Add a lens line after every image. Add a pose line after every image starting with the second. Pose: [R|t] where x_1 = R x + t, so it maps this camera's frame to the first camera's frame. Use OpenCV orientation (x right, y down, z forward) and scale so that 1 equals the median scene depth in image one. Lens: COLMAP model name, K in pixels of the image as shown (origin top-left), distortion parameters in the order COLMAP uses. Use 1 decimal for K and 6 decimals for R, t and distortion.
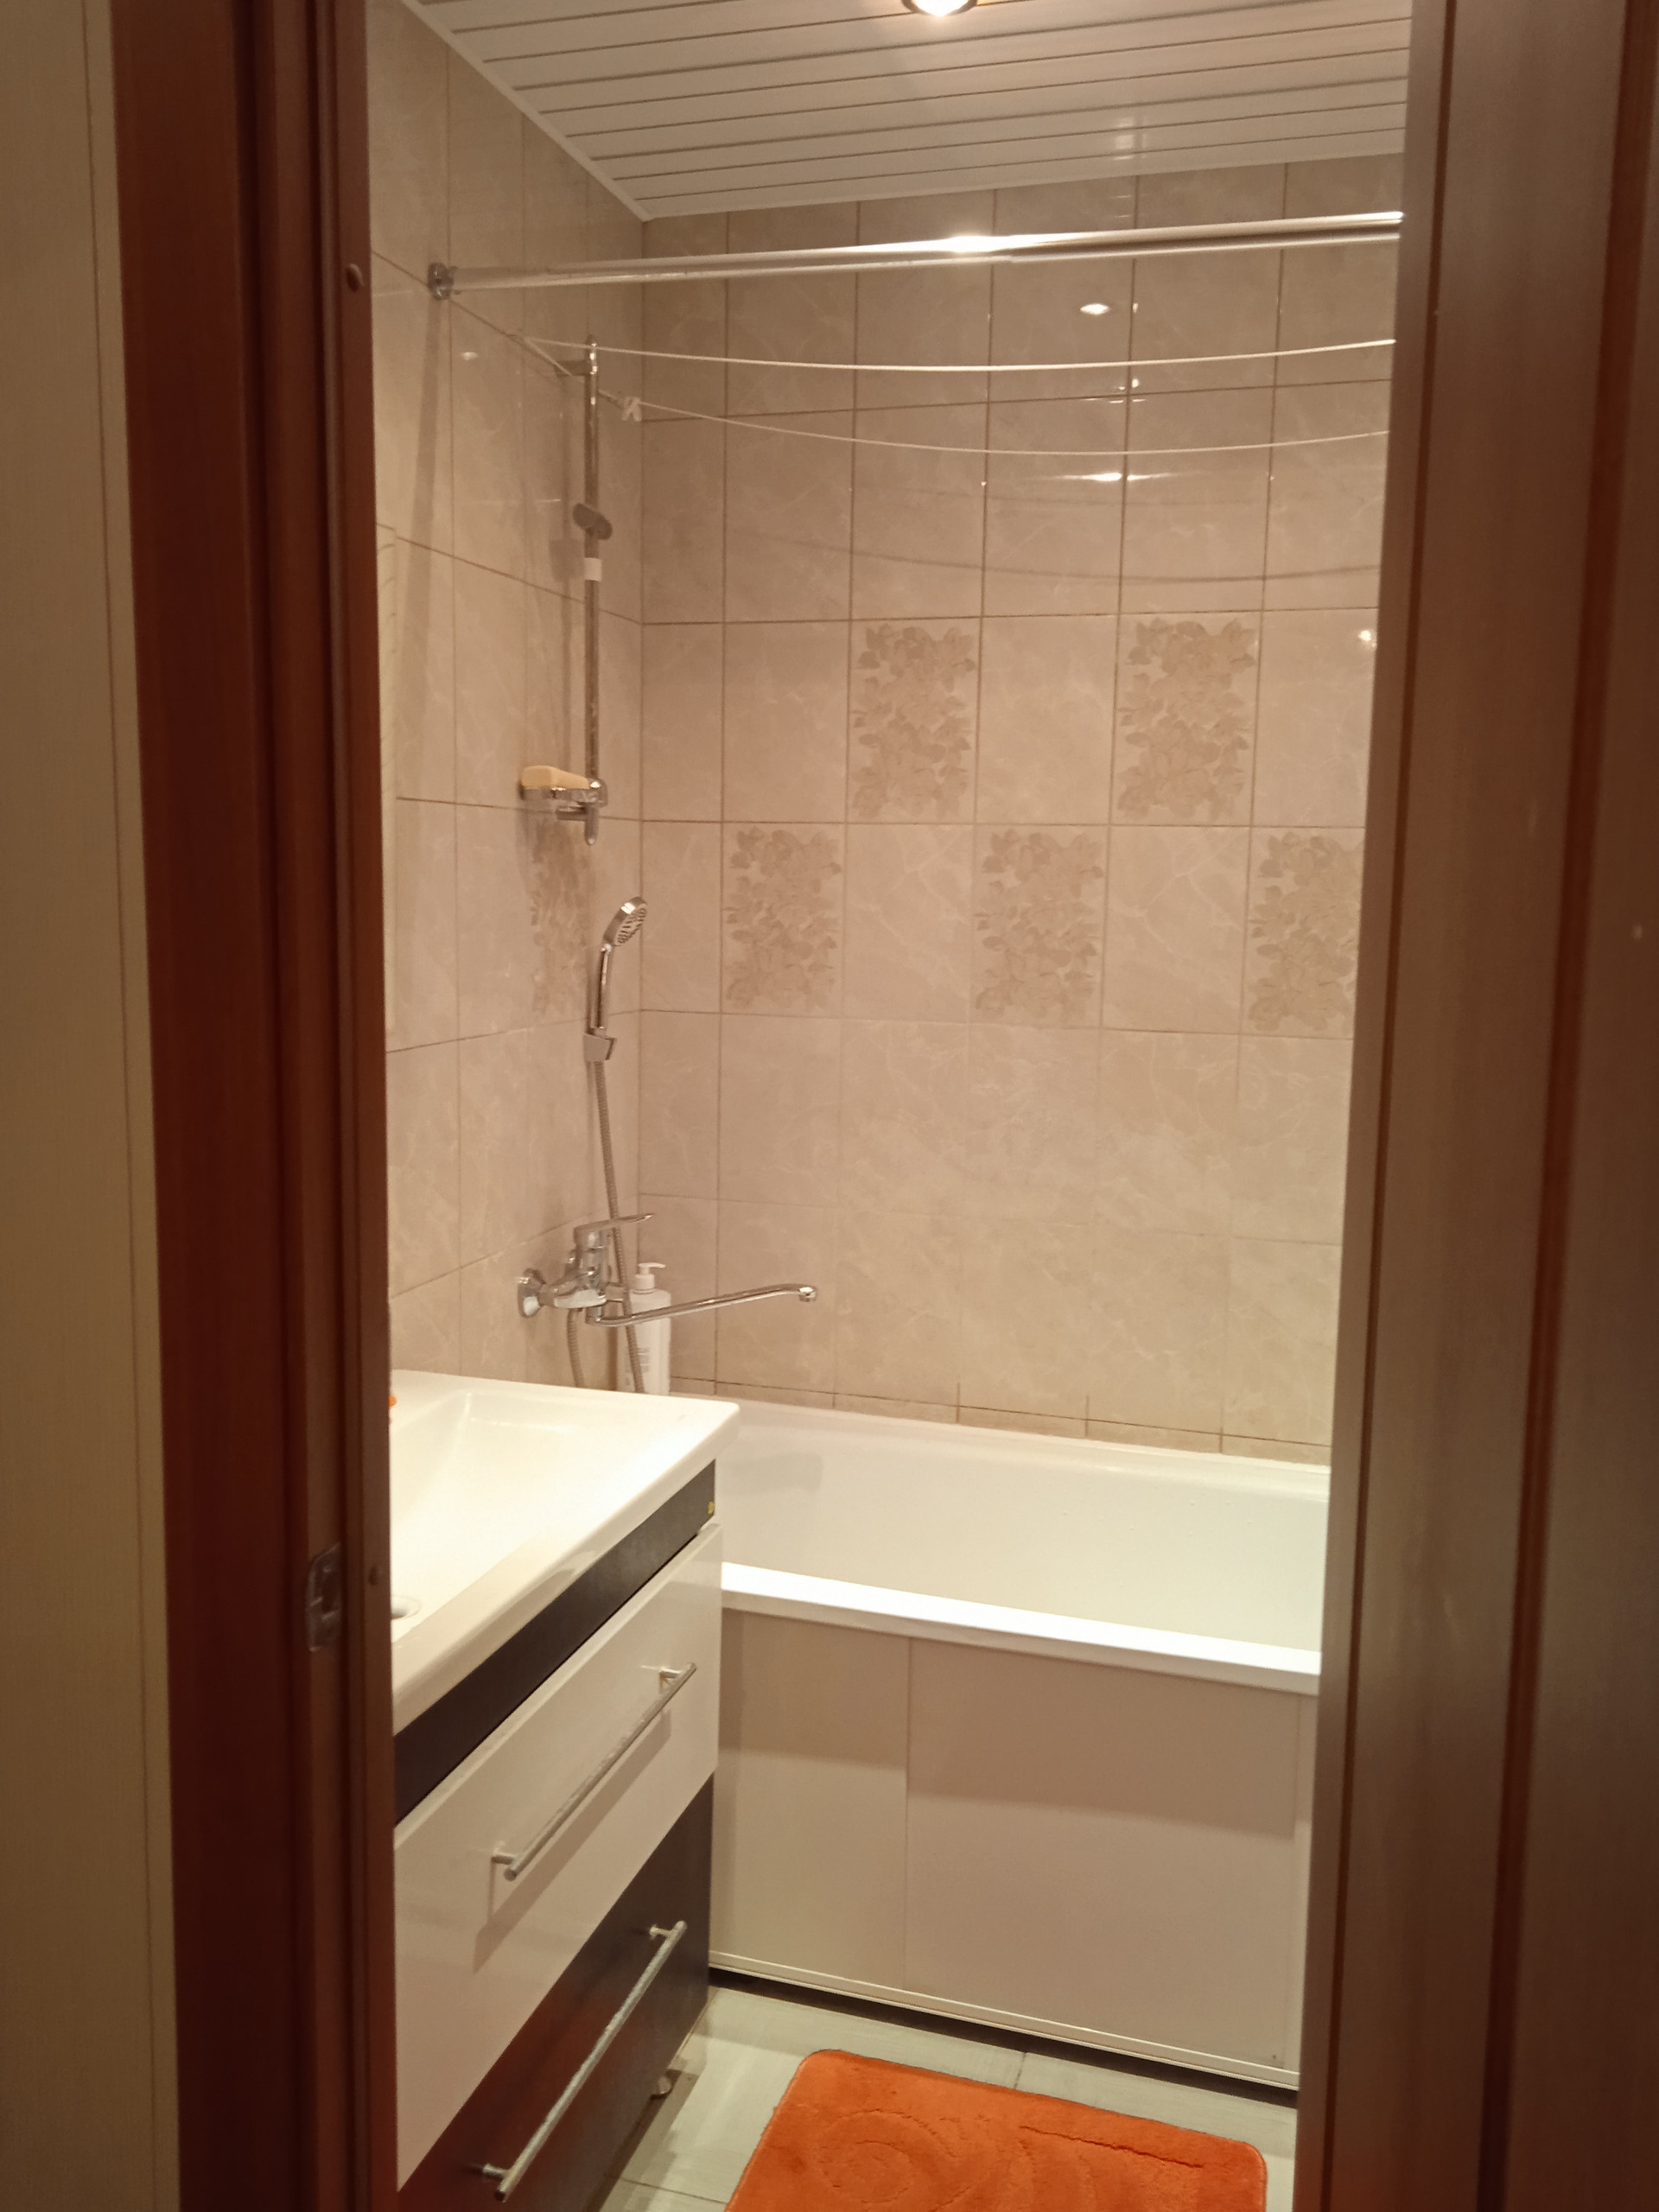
lens RADIAL K [[1838.8, 0, 825.3], [0, 1838.8, 1106.1], [0, 0, 1]] dist [0.032320, 0.000034]
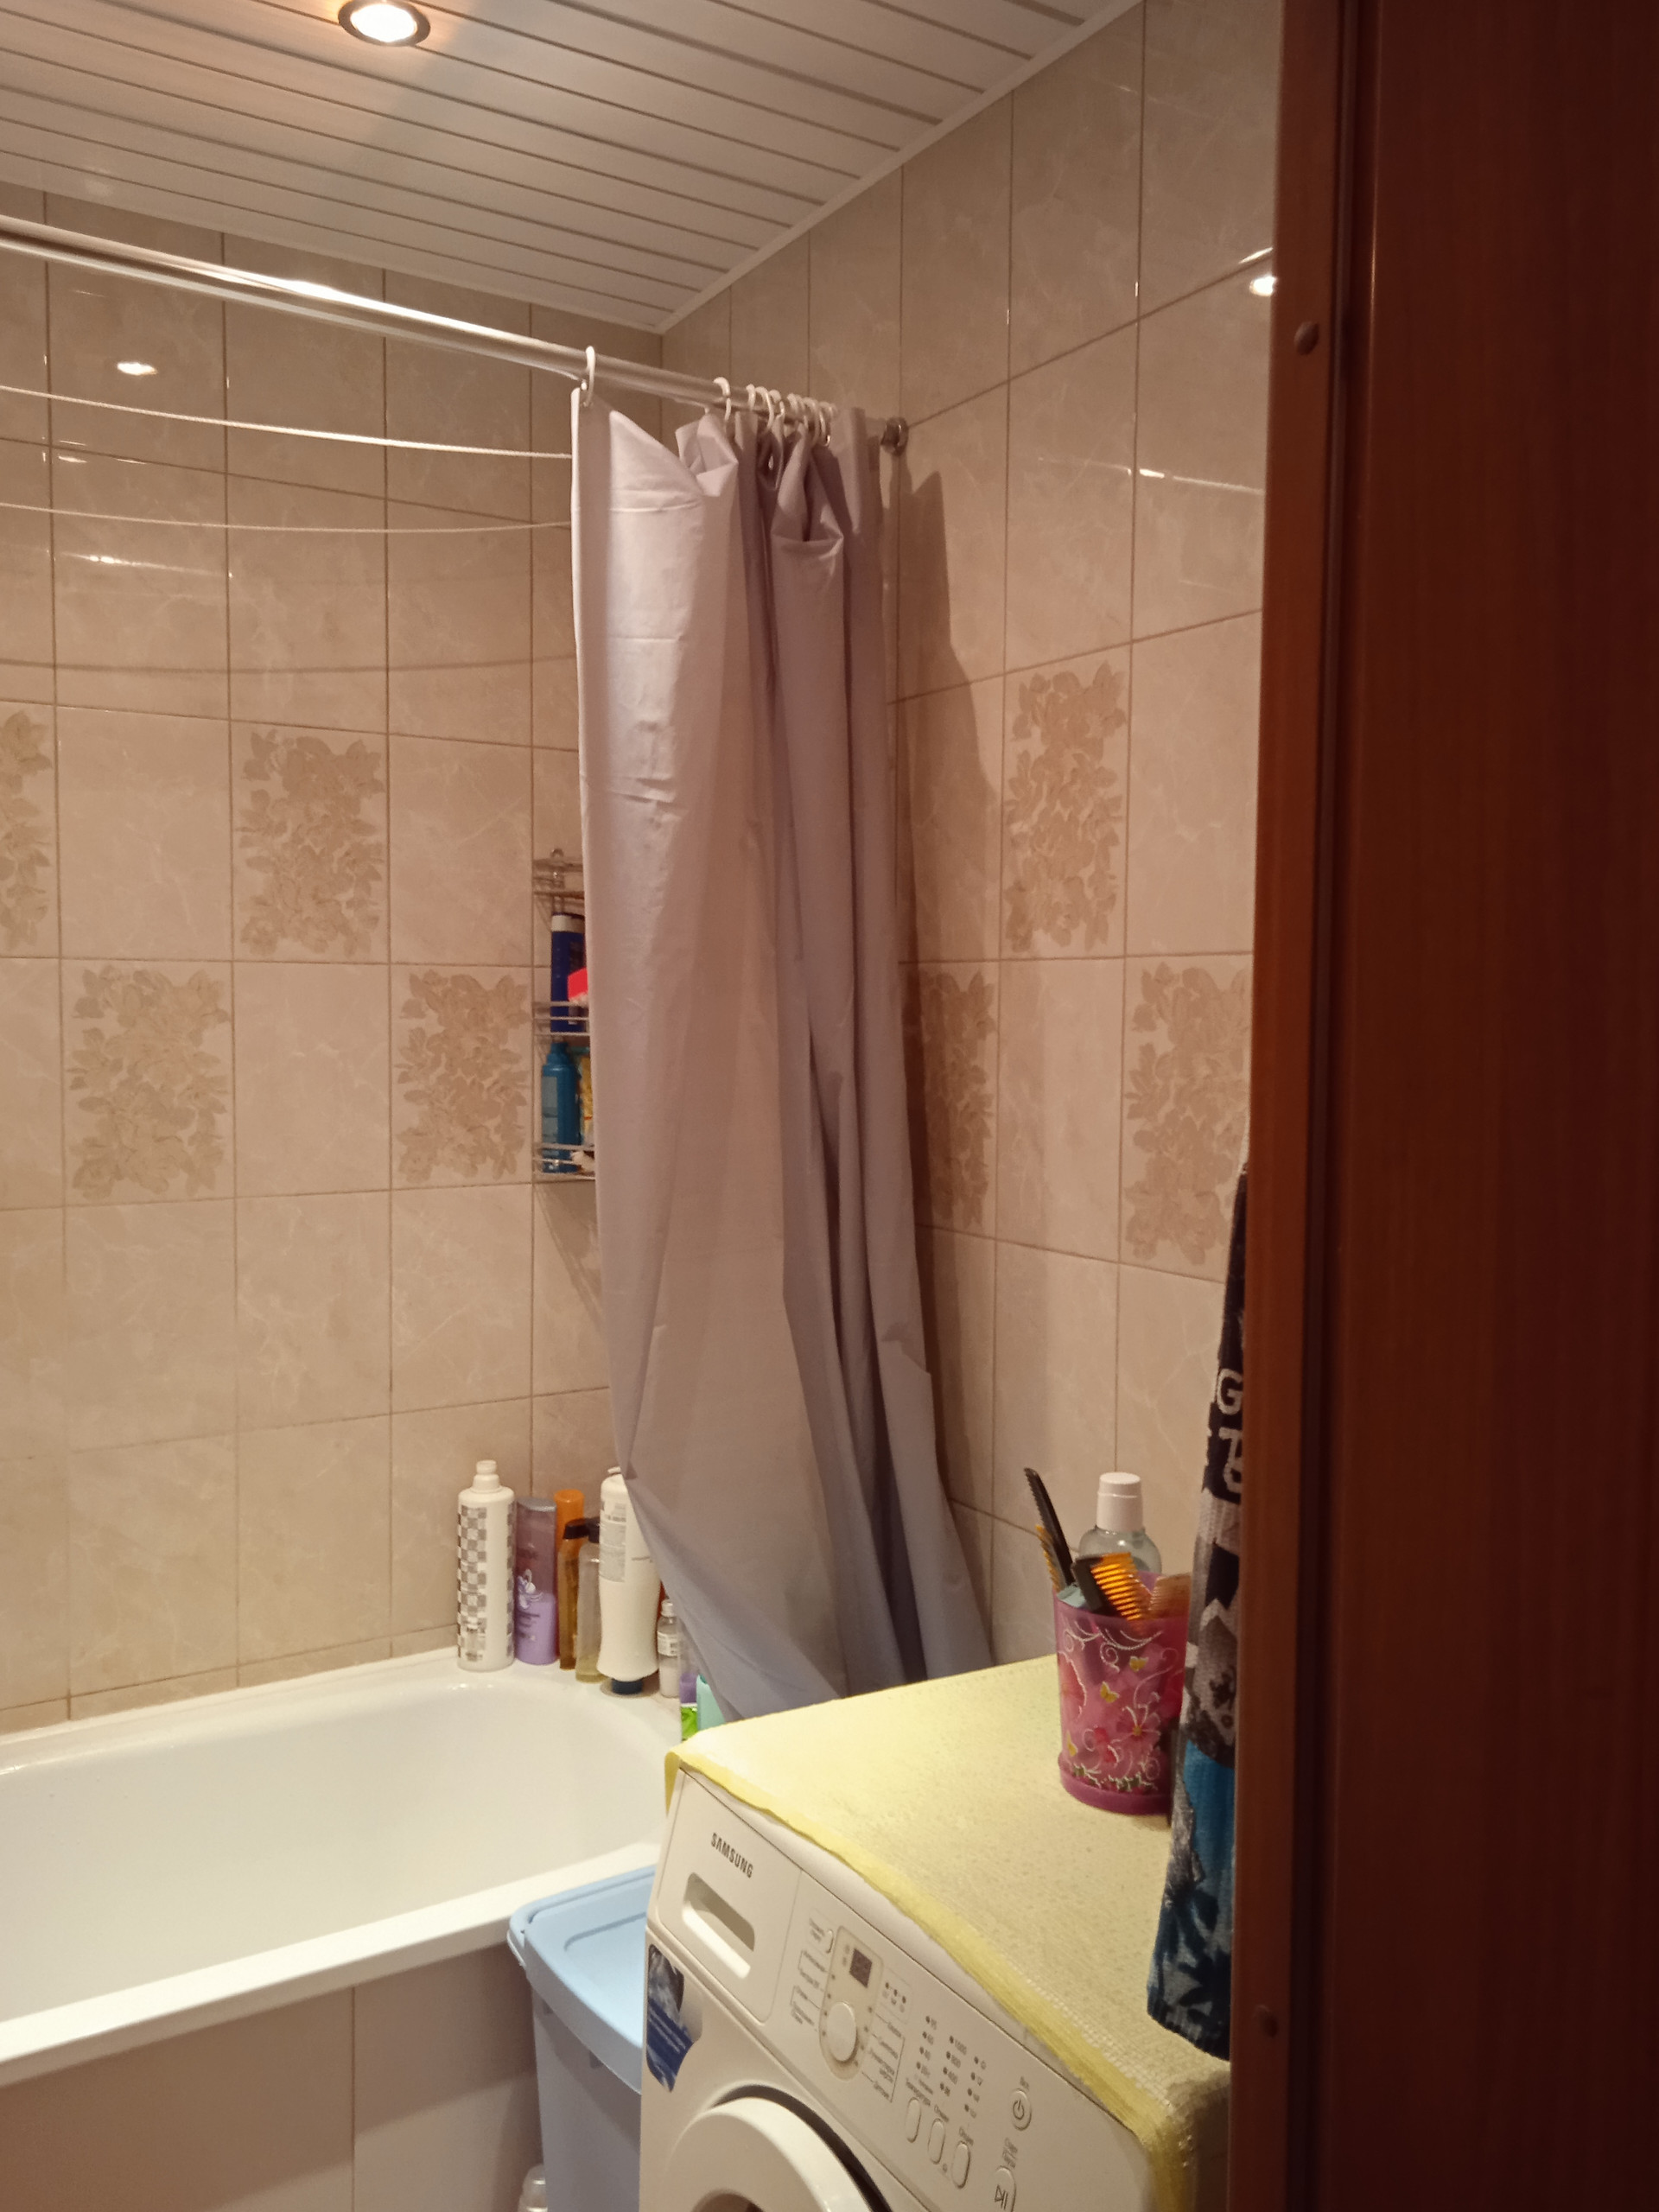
lens RADIAL K [[1838.8, 0, 828.1], [0, 1838.8, 1108.3], [0, 0, 1]] dist [0.032320, 0.000034]
pose [[0.678669, -0.055162, 0.732370, -0.151067], [0.104346, 0.994302, -0.021804, -0.029255], [-0.726994, 0.091217, 0.680558, 0.182092]]
